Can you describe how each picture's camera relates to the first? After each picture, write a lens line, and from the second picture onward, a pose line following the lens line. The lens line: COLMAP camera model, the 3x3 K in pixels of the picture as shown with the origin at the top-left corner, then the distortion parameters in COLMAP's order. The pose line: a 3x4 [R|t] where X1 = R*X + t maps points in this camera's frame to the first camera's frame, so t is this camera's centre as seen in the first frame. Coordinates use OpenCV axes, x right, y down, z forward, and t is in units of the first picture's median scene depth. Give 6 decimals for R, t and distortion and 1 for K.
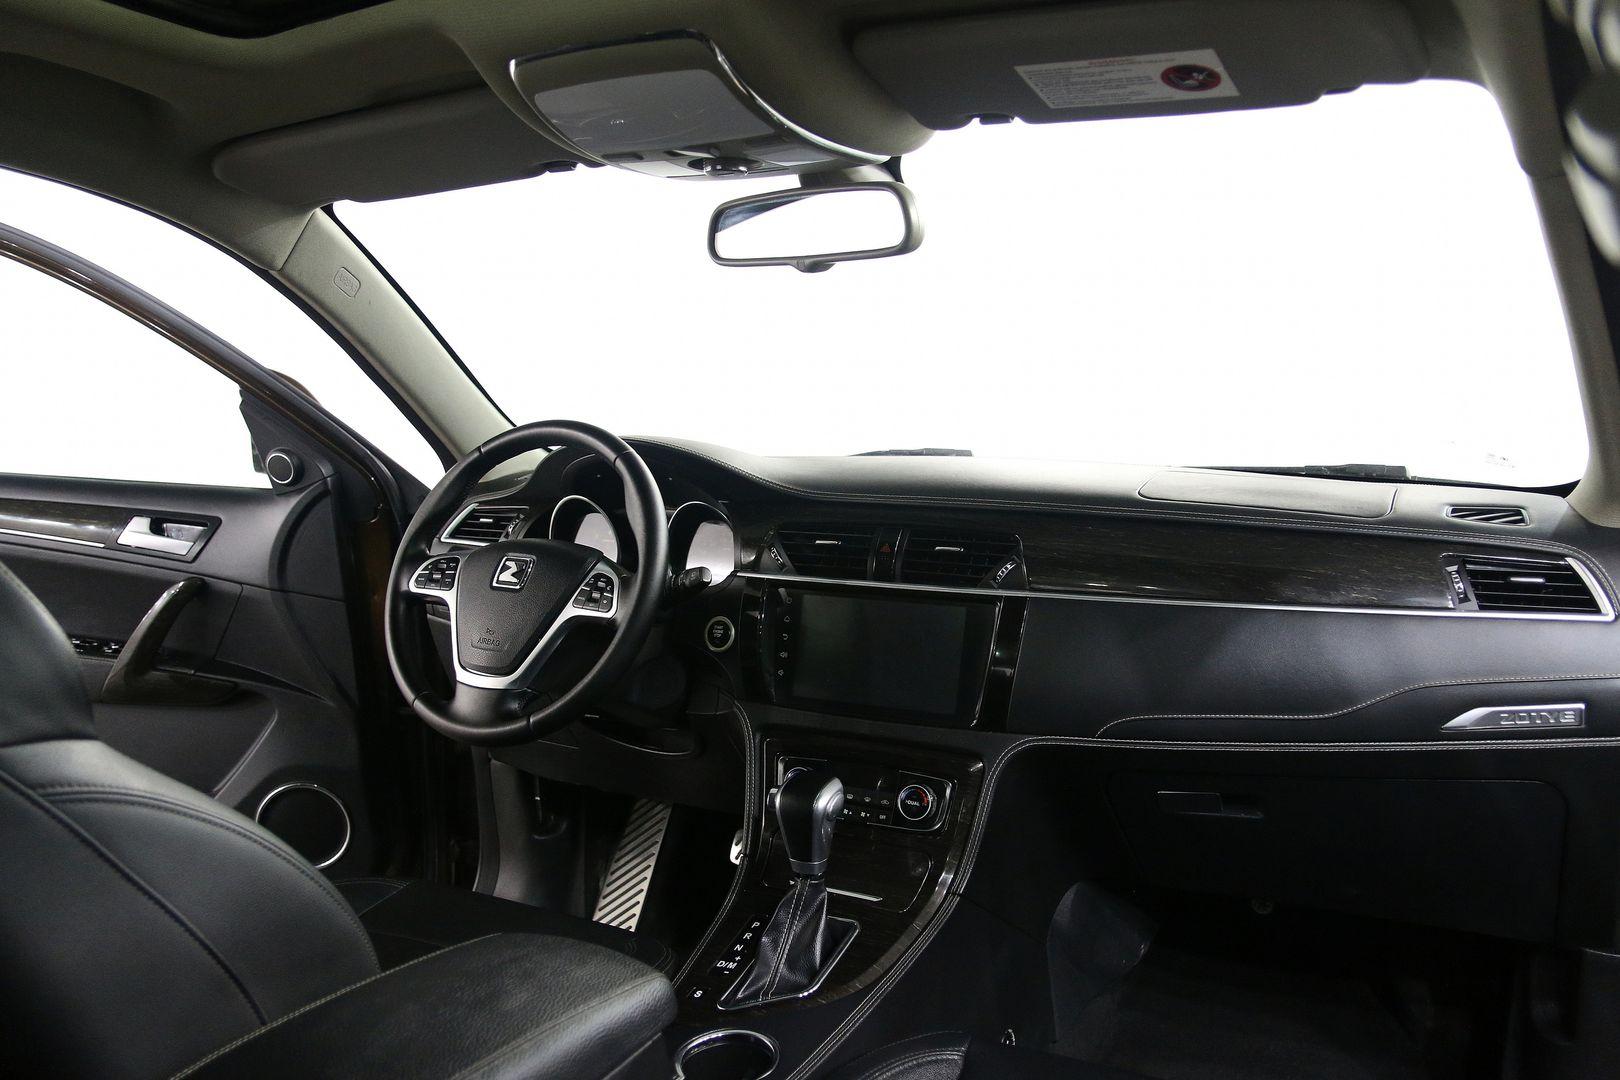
lens RADIAL K [[1302.1, 0, 807.2], [0, 1302.1, 549.5], [0, 0, 1]] dist [-0.070048, 0.028315]
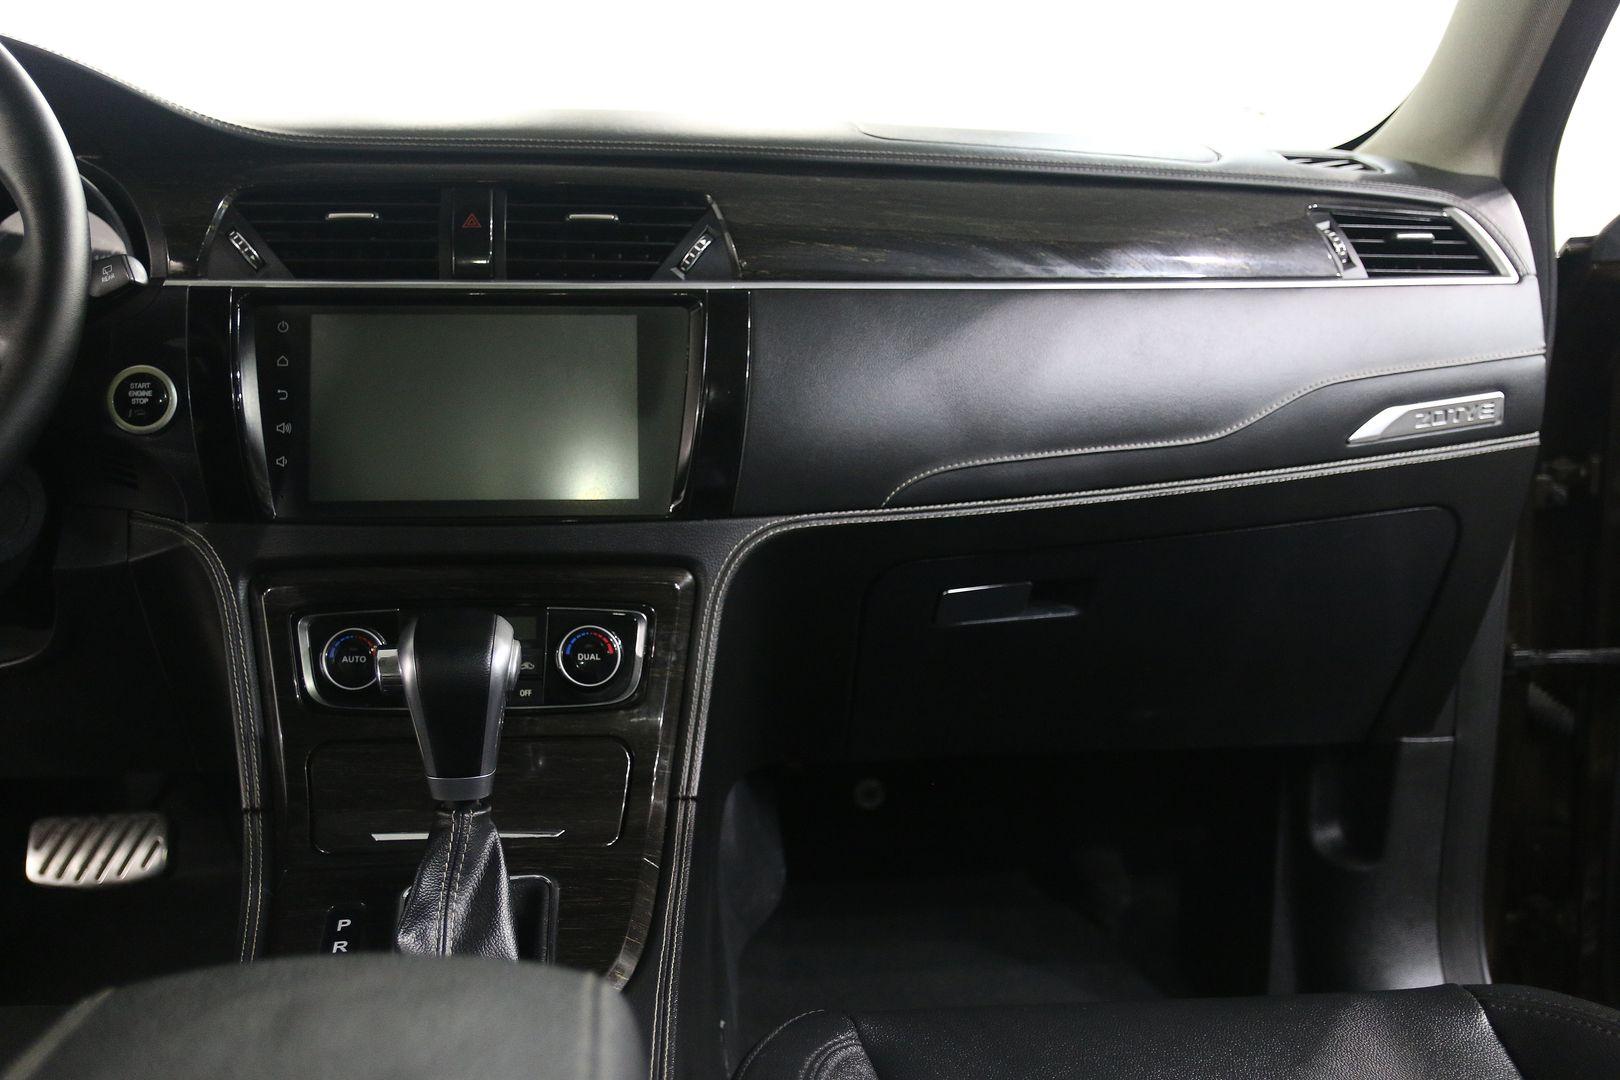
lens RADIAL K [[1708.5, 0, 812.9], [0, 1708.5, 543.2], [0, 0, 1]] dist [-0.067215, 0.000000]
pose [[0.825472, -0.081935, 0.558464, -0.227261], [0.054980, 0.996375, 0.064917, 0.093411], [-0.561759, -0.022883, 0.826985, 0.300186]]
